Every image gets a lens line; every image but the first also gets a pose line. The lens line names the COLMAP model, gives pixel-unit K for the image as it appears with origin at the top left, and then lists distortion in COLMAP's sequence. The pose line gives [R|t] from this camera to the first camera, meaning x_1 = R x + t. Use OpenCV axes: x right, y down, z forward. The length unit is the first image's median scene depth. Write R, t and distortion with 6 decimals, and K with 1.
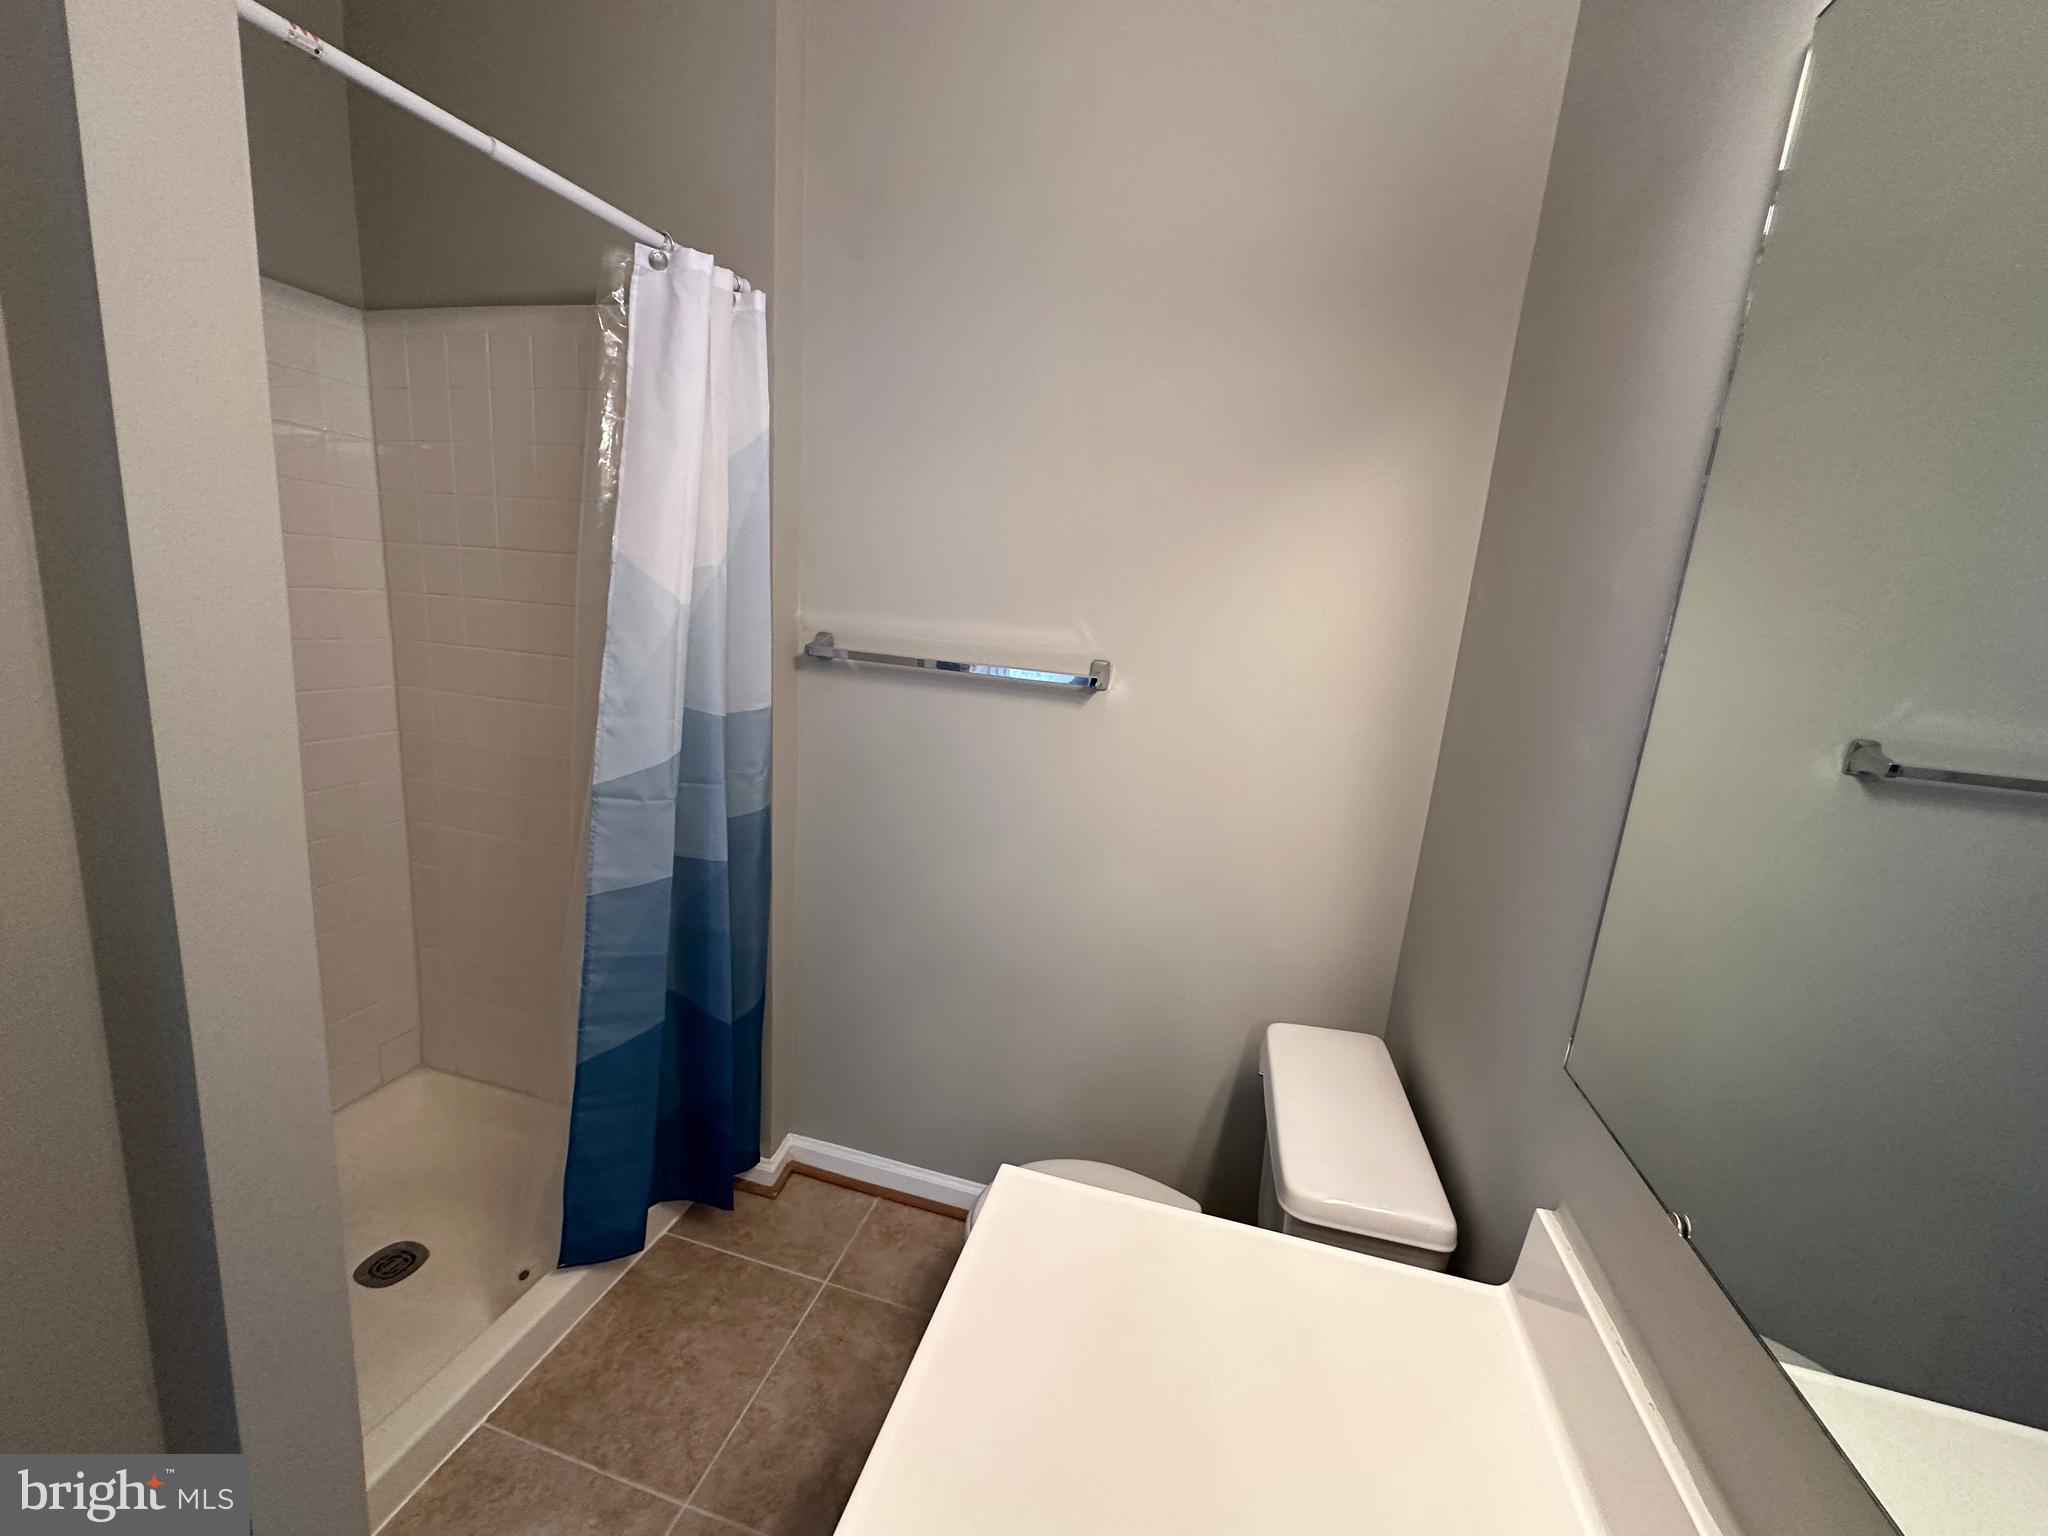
lens RADIAL K [[812.1, 0, 1024.1], [0, 812.1, 765.0], [0, 0, 1]] dist [-0.006448, 0.000801]
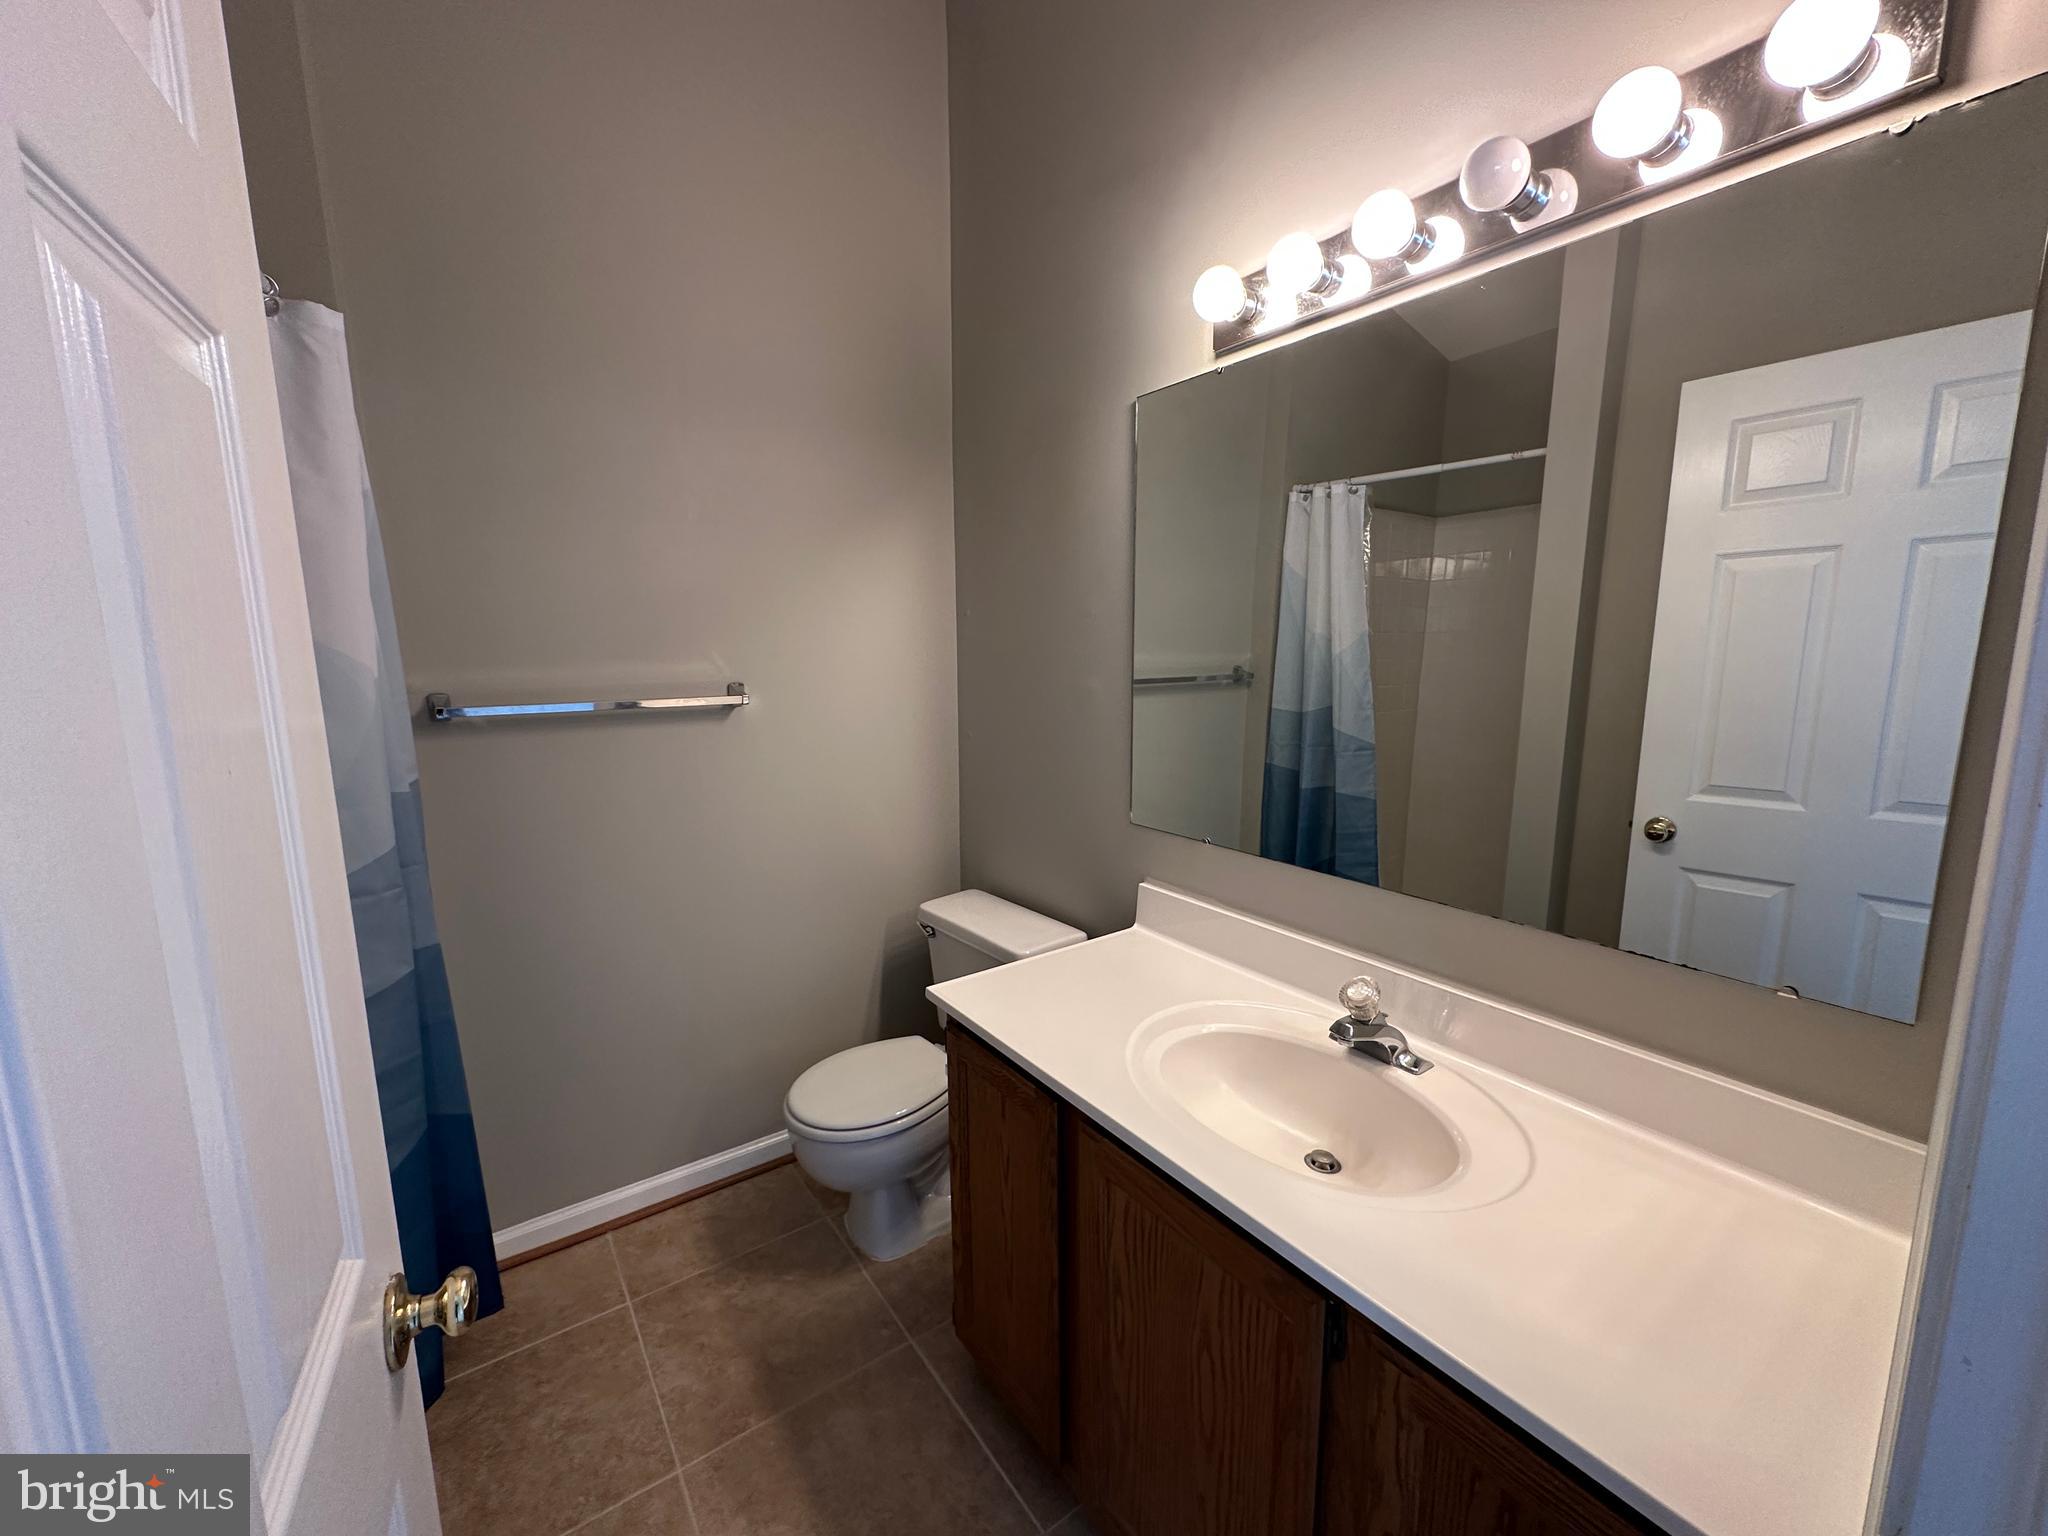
lens RADIAL K [[819.9, 0, 1028.1], [0, 819.9, 770.9], [0, 0, 1]] dist [-0.000660, 0.000166]
pose [[0.629775, -0.210516, 0.747707, -0.614097], [0.208203, 0.973102, 0.098611, -0.029904], [-0.748355, 0.093572, 0.656666, -0.159556]]
